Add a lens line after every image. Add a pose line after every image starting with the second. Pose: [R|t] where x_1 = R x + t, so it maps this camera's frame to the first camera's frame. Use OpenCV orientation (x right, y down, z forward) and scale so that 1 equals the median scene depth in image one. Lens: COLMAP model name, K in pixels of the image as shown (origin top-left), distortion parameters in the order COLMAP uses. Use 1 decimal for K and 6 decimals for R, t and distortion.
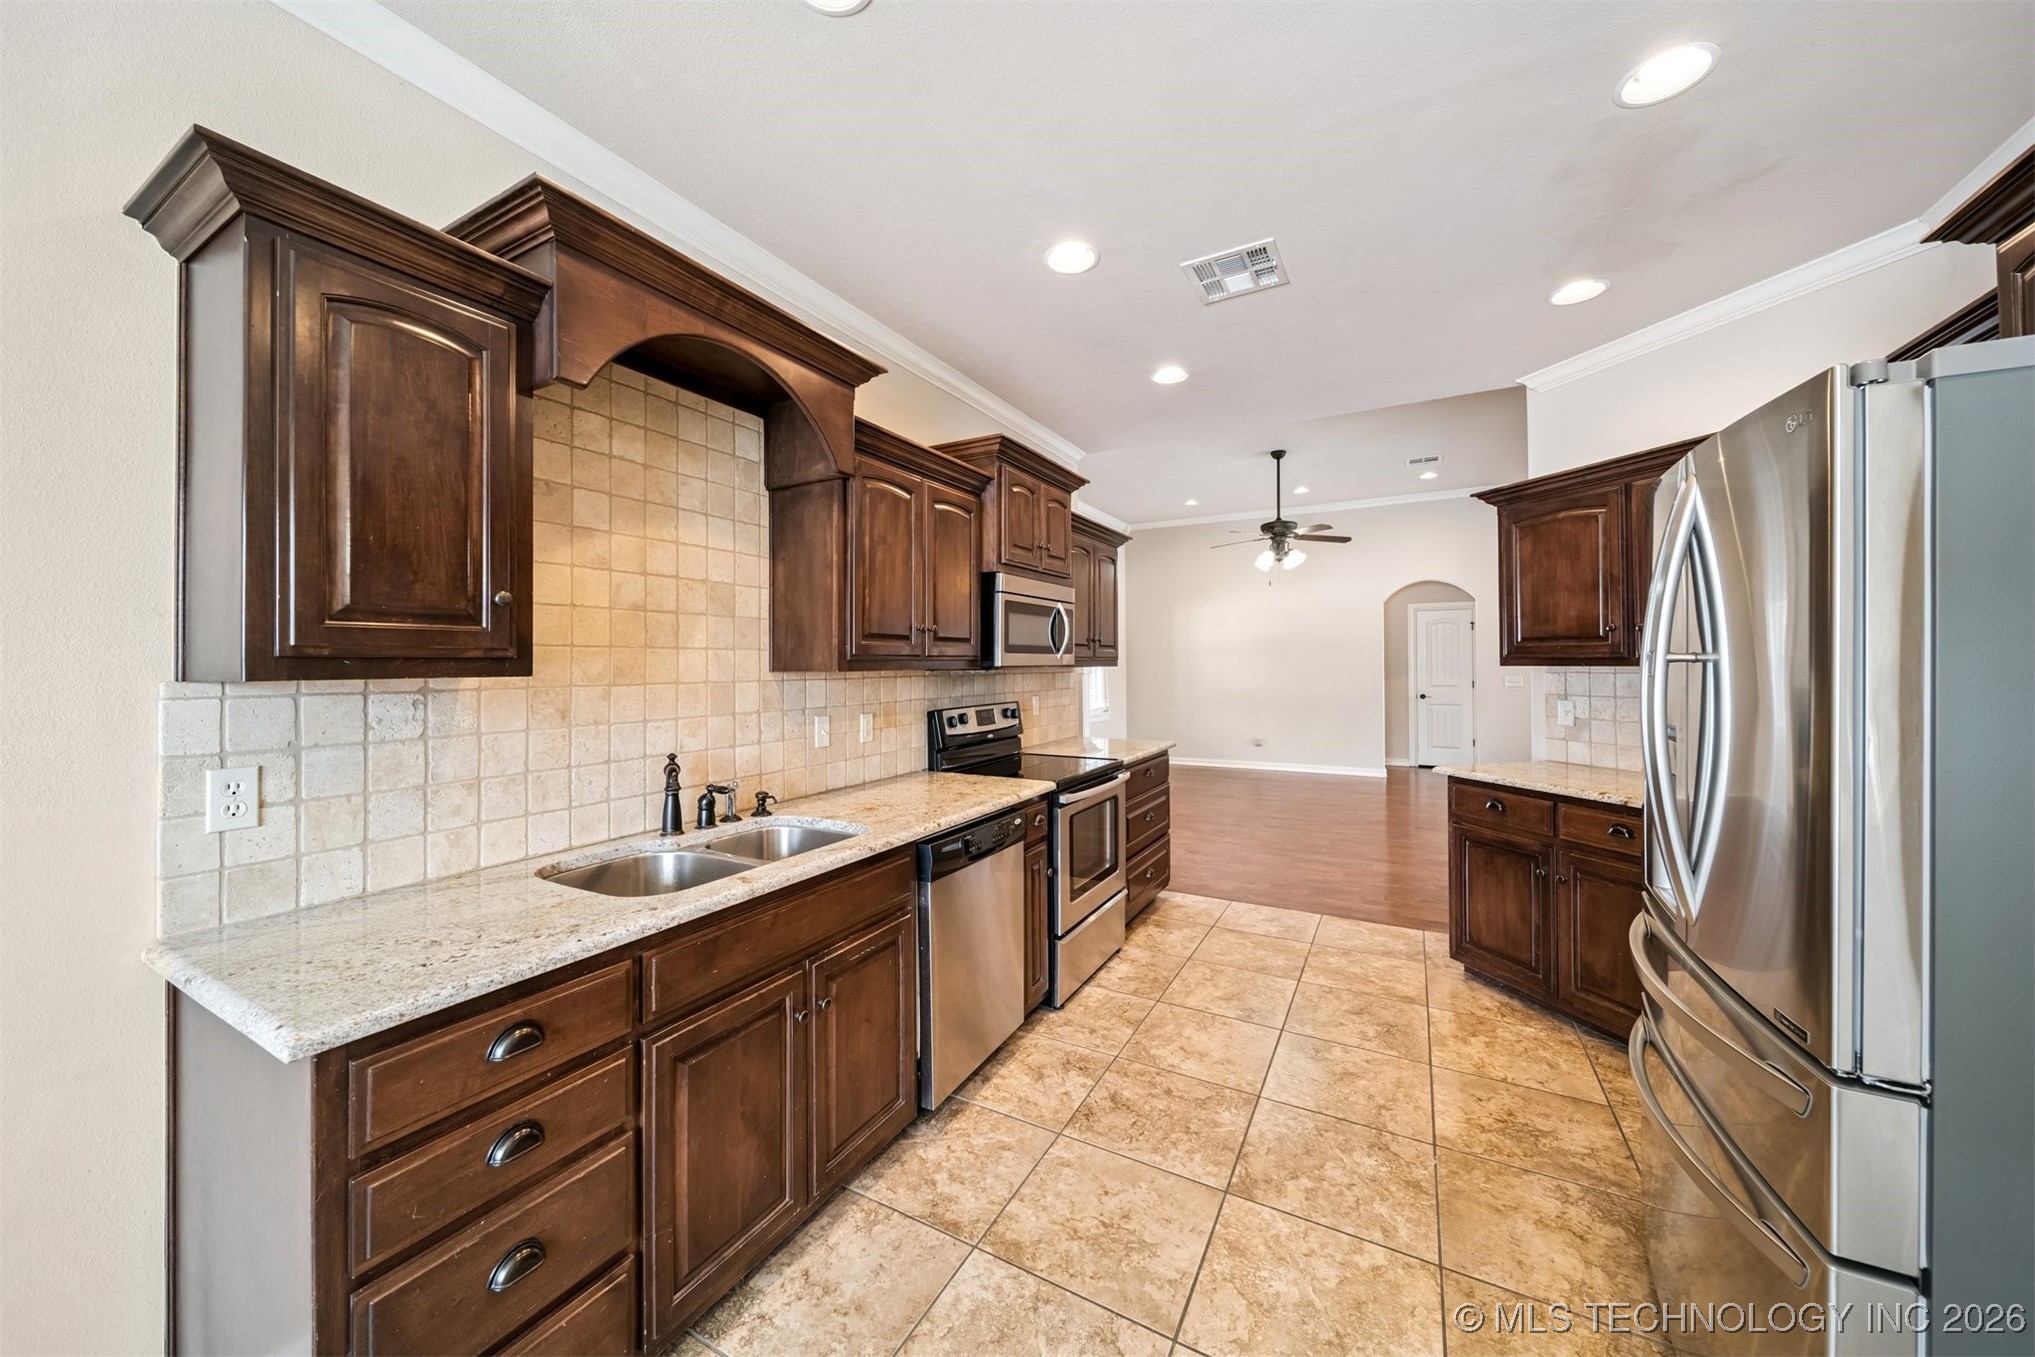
lens RADIAL K [[717.1, 0, 986.0], [0, 717.1, 639.4], [0, 0, 1]] dist [0.002383, -0.001522]
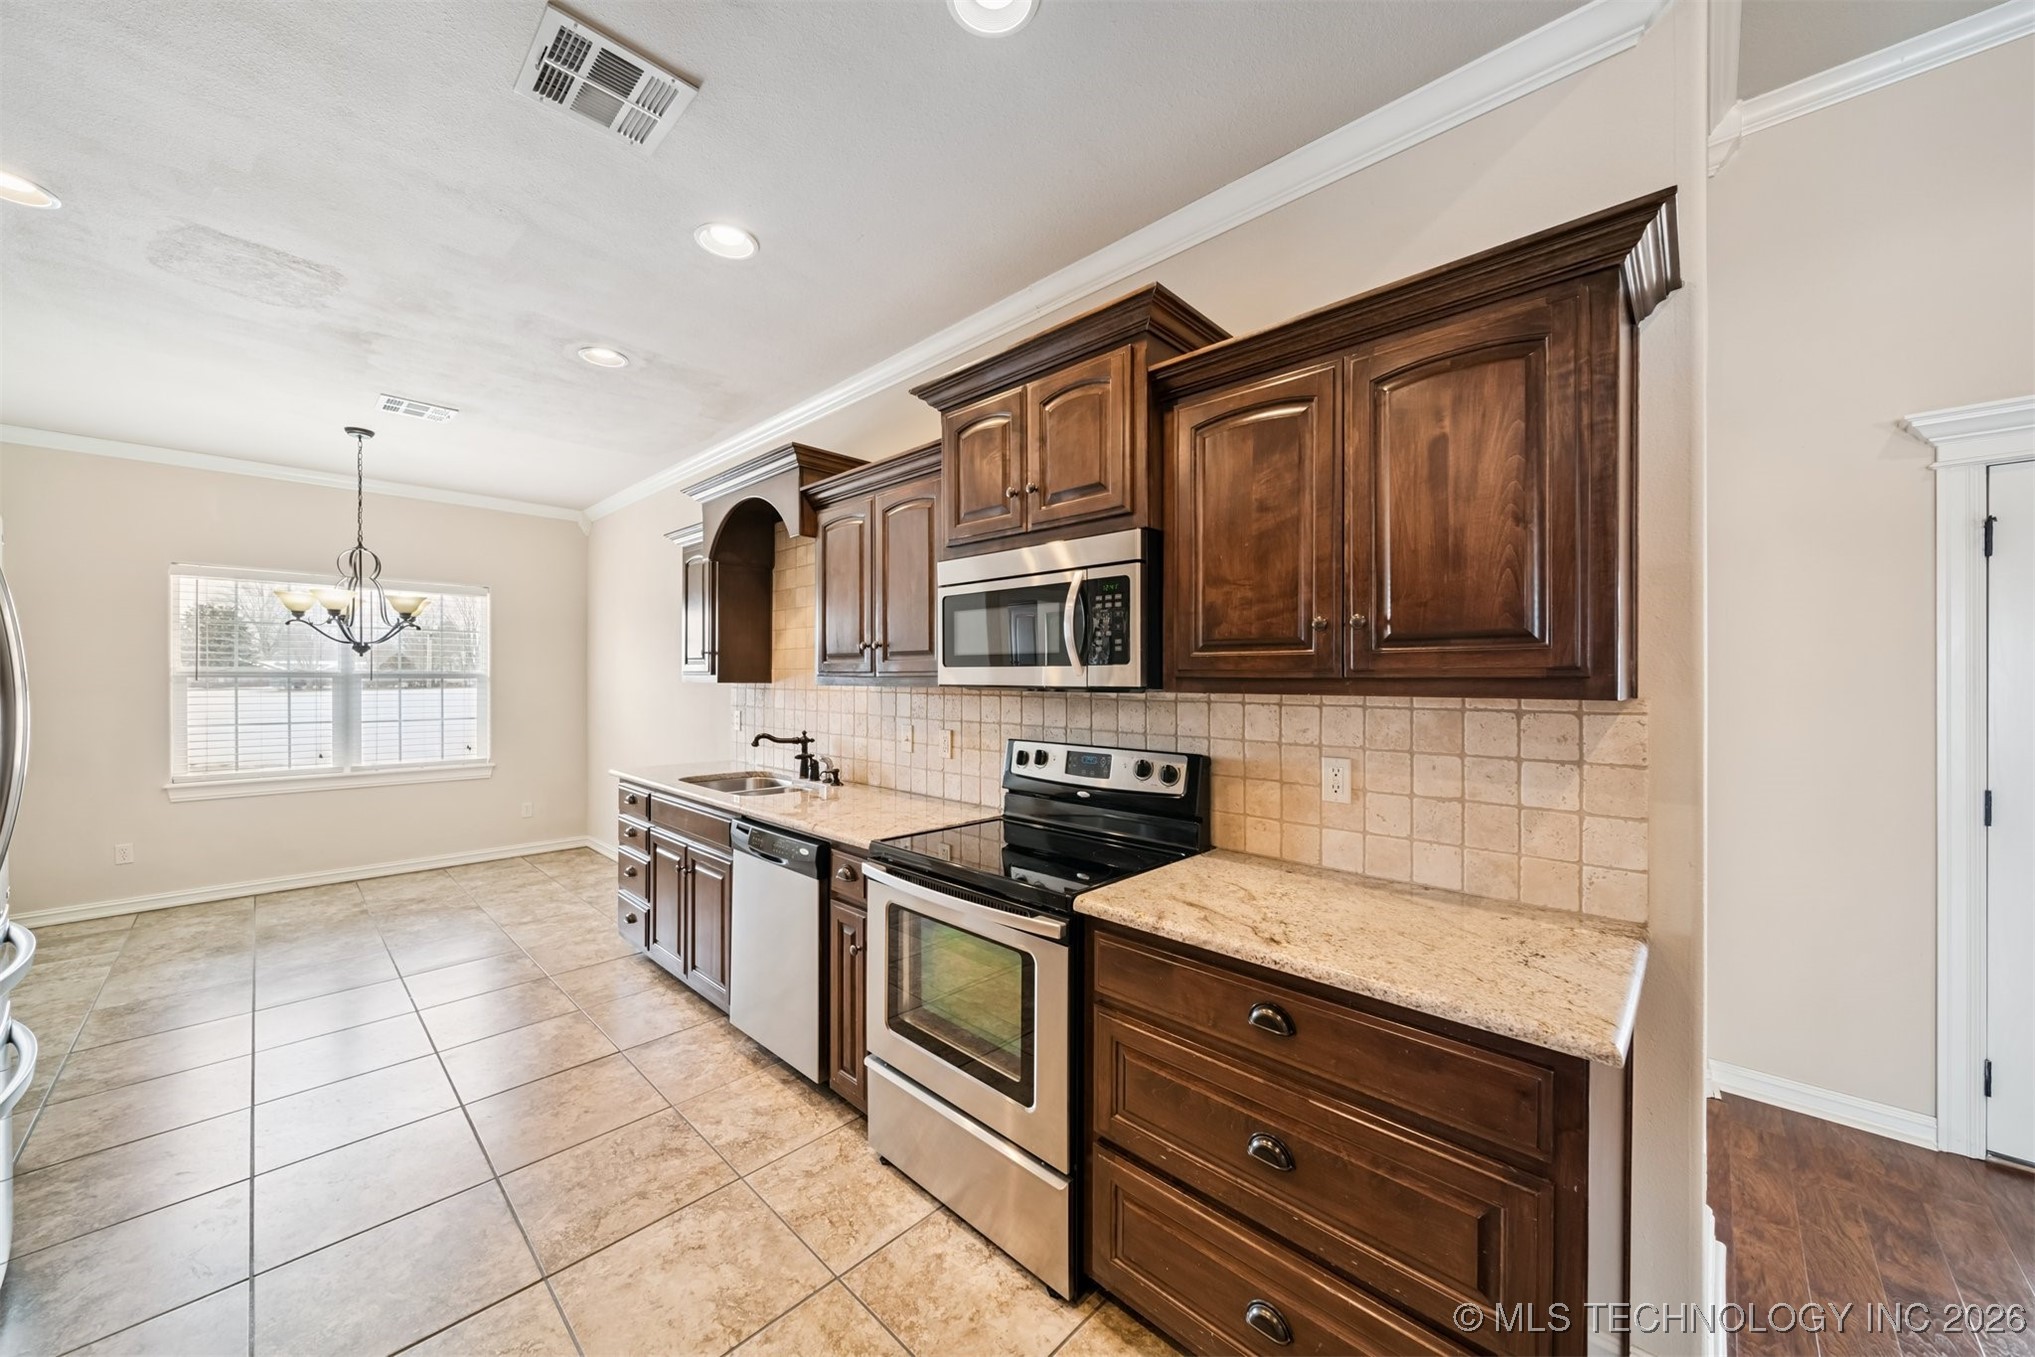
lens RADIAL K [[717.1, 0, 1009.0], [0, 717.1, 685.0], [0, 0, 1]] dist [0.002383, -0.001522]
pose [[-0.232242, 0.004175, -0.972649, 0.774589], [0.029011, 0.999576, -0.002636, 0.044303], [0.972225, -0.028830, -0.232264, 1.307928]]
